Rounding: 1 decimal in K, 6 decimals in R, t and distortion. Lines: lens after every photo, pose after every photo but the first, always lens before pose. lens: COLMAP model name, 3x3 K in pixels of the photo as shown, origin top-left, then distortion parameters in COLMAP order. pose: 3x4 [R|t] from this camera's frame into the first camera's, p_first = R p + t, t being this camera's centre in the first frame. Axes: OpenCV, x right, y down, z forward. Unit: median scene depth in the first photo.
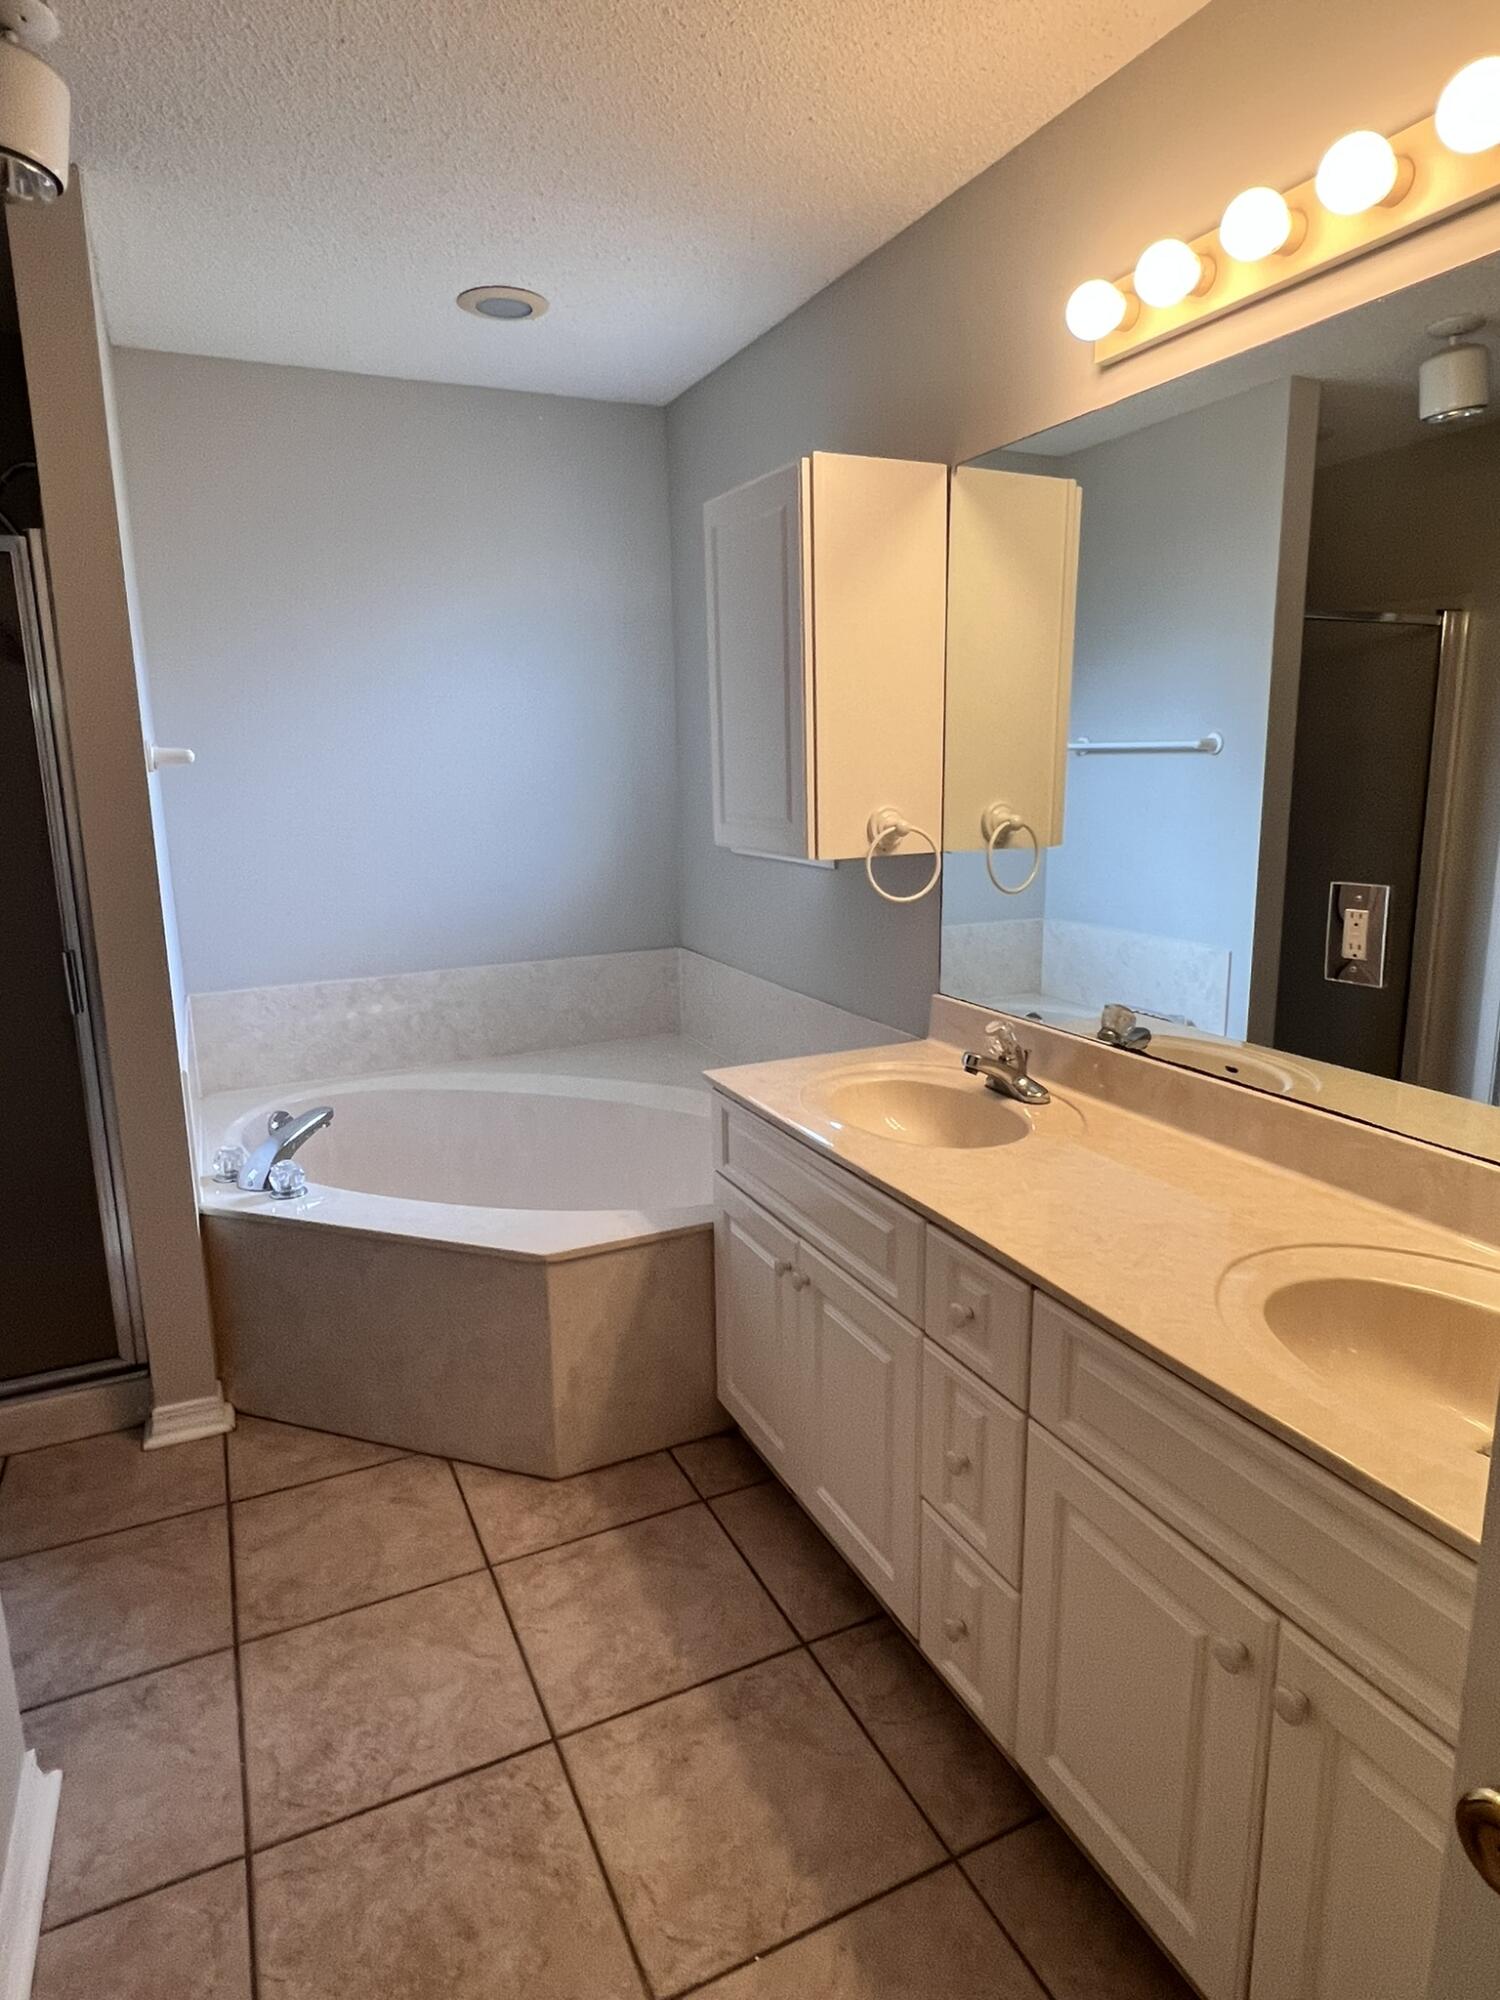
lens RADIAL K [[1165.5, 0, 746.7], [0, 1165.5, 996.1], [0, 0, 1]] dist [-0.004011, 0.000122]
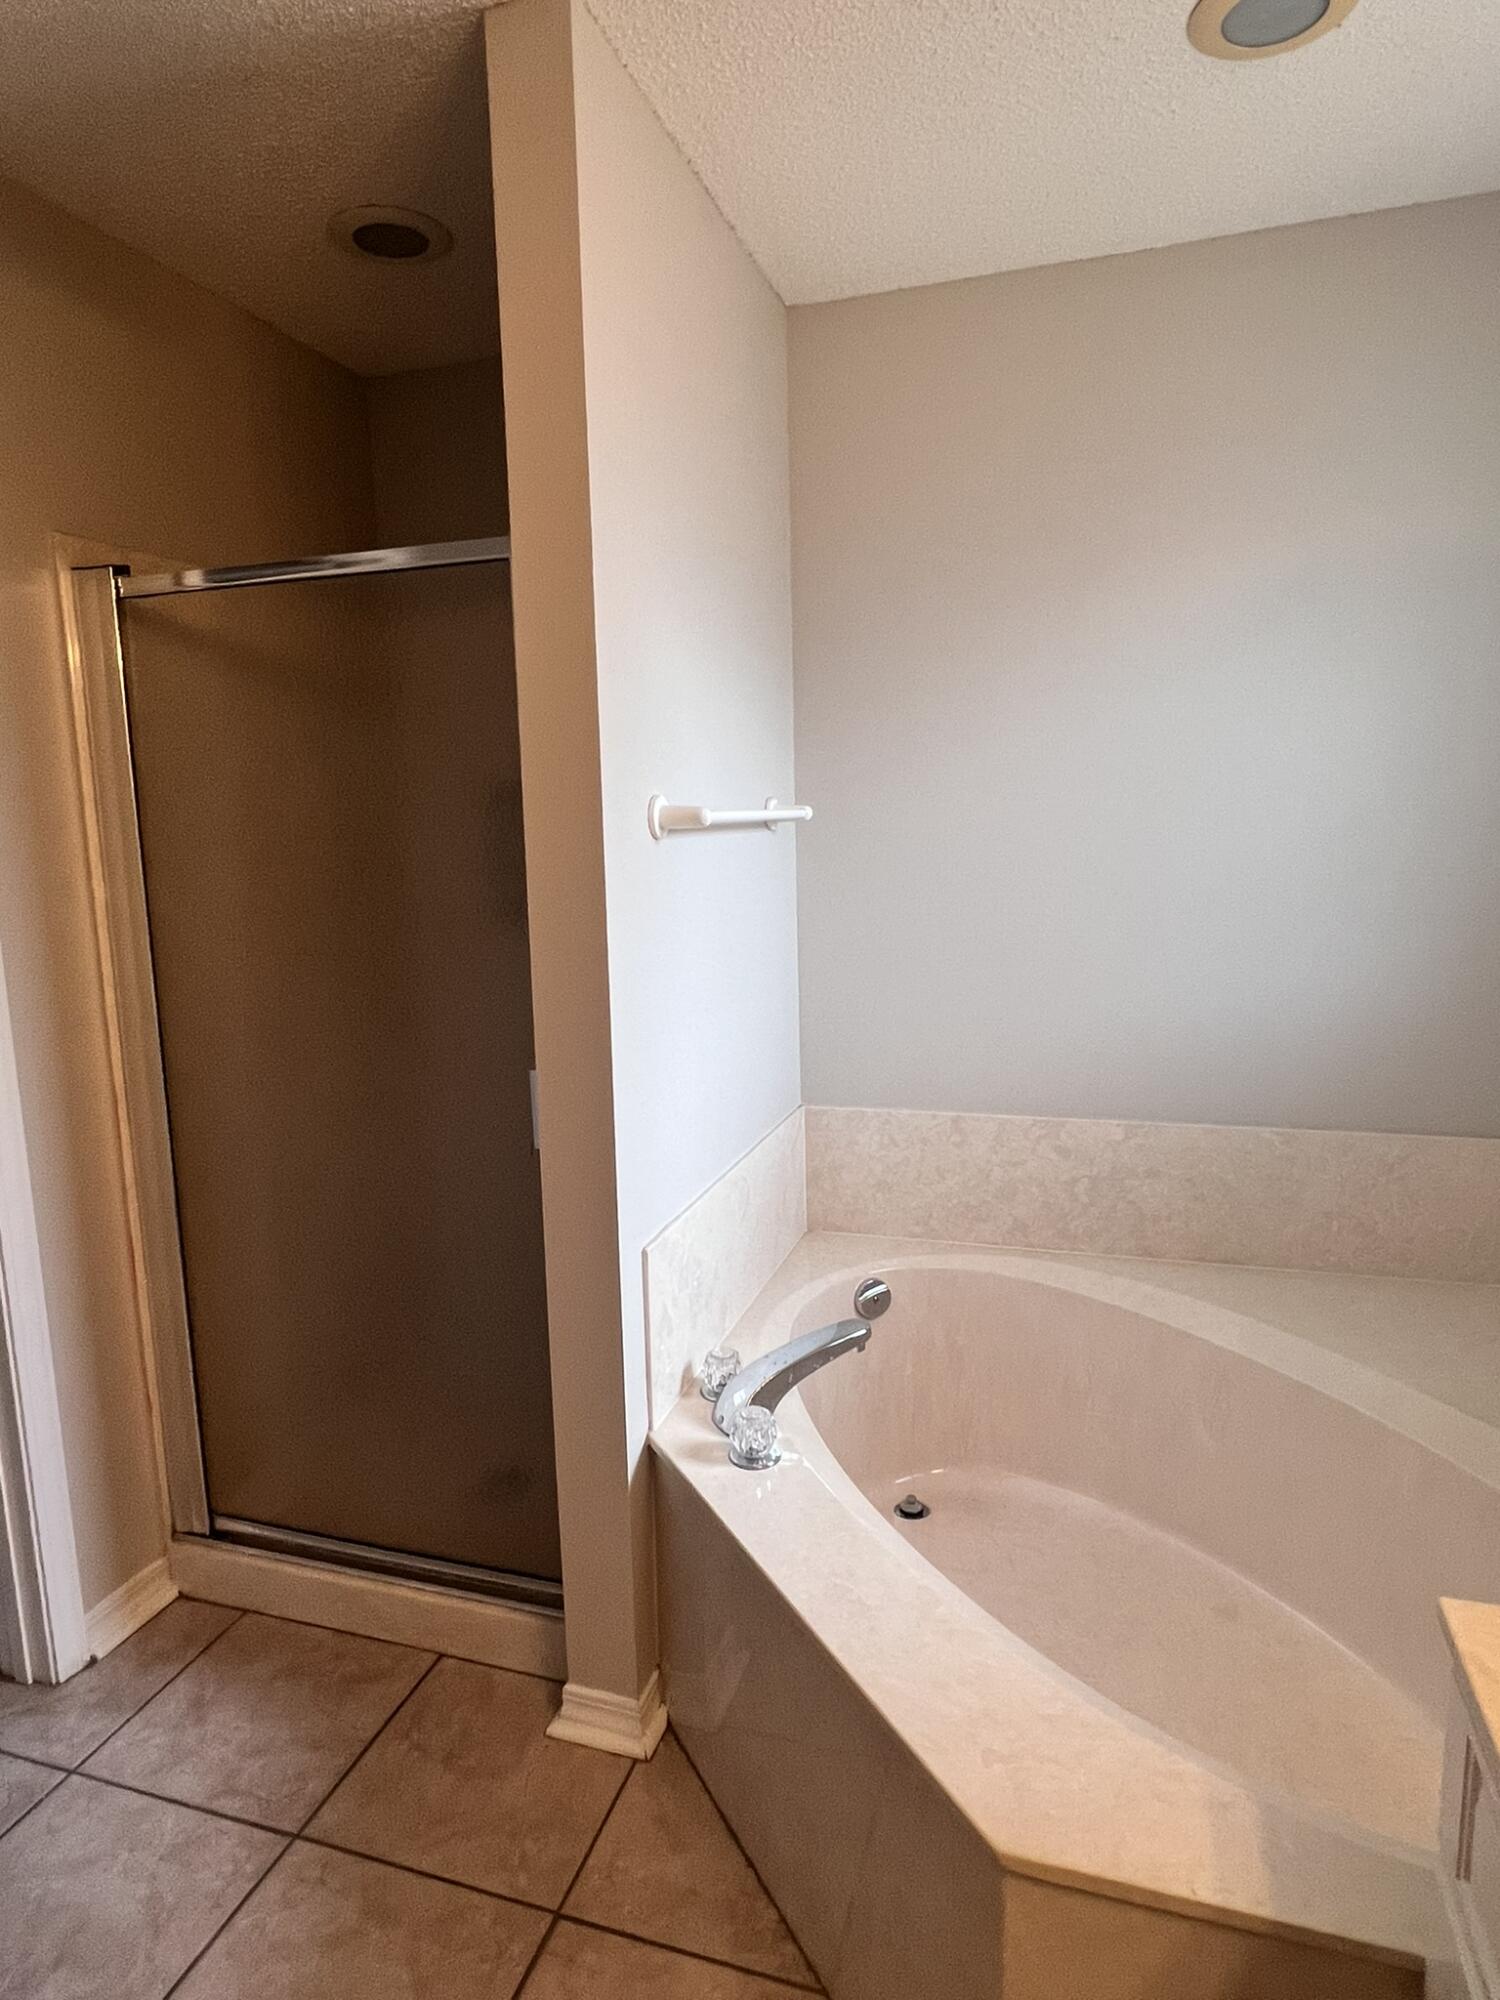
lens RADIAL K [[1165.5, 0, 755.0], [0, 1165.5, 988.8], [0, 0, 1]] dist [-0.004011, 0.000122]
pose [[0.736134, 0.103473, -0.668880, 0.025097], [-0.128587, 0.991627, 0.011885, -0.083503], [0.664509, 0.077260, 0.743276, 0.366210]]
